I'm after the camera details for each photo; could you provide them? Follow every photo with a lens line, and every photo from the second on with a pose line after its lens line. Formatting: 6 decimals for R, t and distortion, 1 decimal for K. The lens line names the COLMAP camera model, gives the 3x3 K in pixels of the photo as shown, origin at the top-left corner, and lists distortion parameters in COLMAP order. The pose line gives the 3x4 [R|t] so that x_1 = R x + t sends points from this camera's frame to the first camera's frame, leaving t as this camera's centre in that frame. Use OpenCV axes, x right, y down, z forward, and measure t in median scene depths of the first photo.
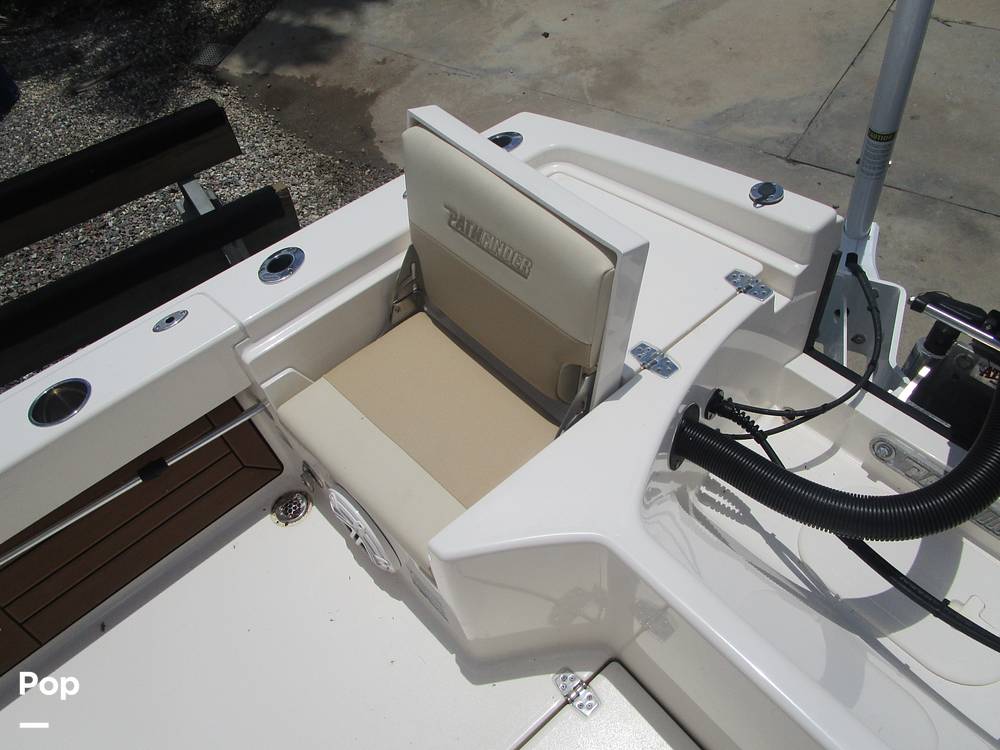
lens RADIAL K [[739.9, 0, 500.0], [0, 739.9, 375.0], [0, 0, 1]] dist [-0.045093, 0.002109]
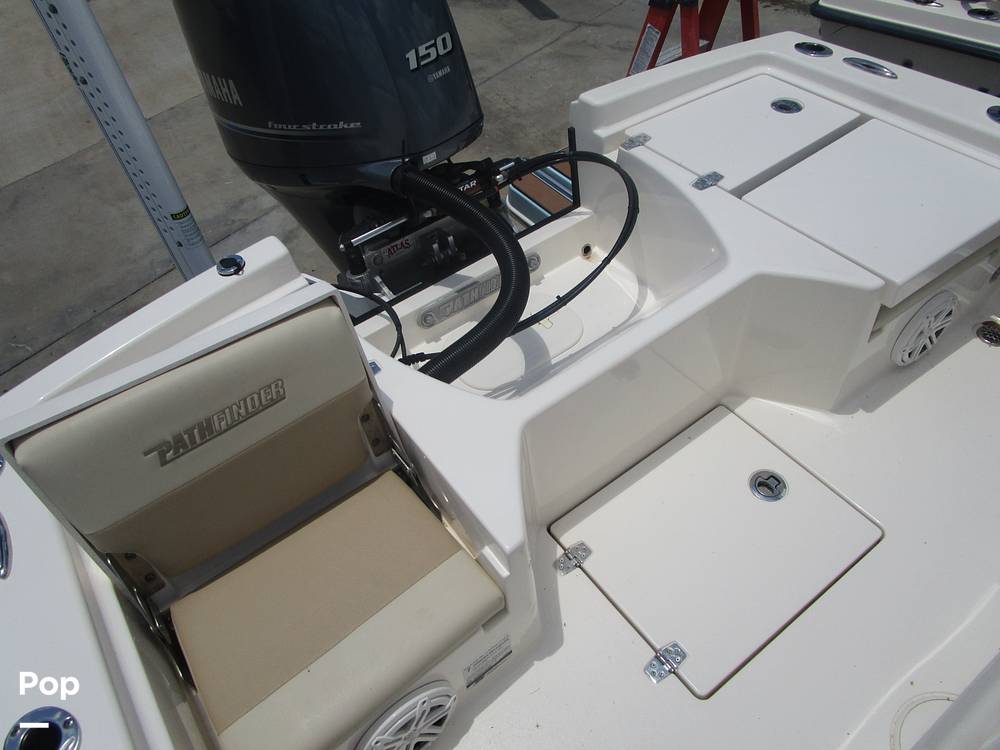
lens RADIAL K [[739.9, 0, 500.0], [0, 739.9, 375.0], [0, 0, 1]] dist [-0.045093, 0.002109]
pose [[0.034423, -0.625741, 0.779271, -0.654389], [0.790941, 0.493696, 0.361491, -0.252838], [-0.610923, 0.603914, 0.511919, 0.258277]]
